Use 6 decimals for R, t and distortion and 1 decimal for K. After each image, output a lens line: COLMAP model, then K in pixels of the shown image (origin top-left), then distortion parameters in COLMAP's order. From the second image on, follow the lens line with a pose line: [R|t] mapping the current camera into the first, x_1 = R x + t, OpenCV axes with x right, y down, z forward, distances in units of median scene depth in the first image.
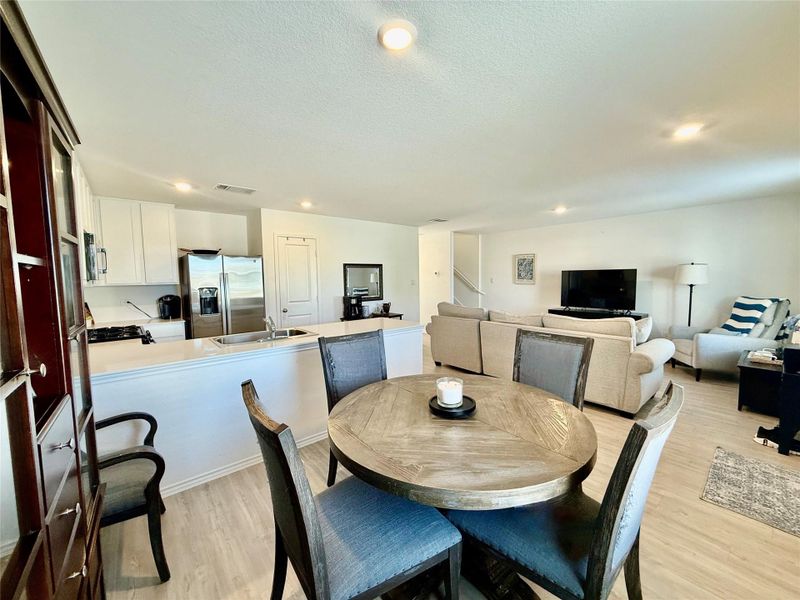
lens RADIAL K [[317.1, 0, 400.5], [0, 317.1, 298.7], [0, 0, 1]] dist [-0.001179, 0.000102]
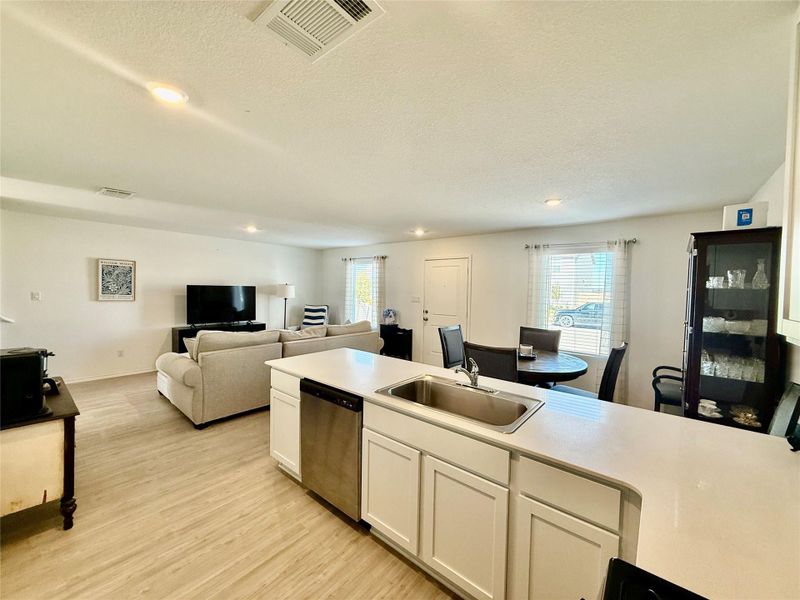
lens RADIAL K [[317.1, 0, 401.1], [0, 317.1, 298.5], [0, 0, 1]] dist [-0.001179, 0.000102]
pose [[-0.200582, -0.016644, 0.979535, -0.578654], [0.052874, 0.998214, 0.027788, -0.051353], [-0.978249, 0.057366, -0.199344, 0.694429]]
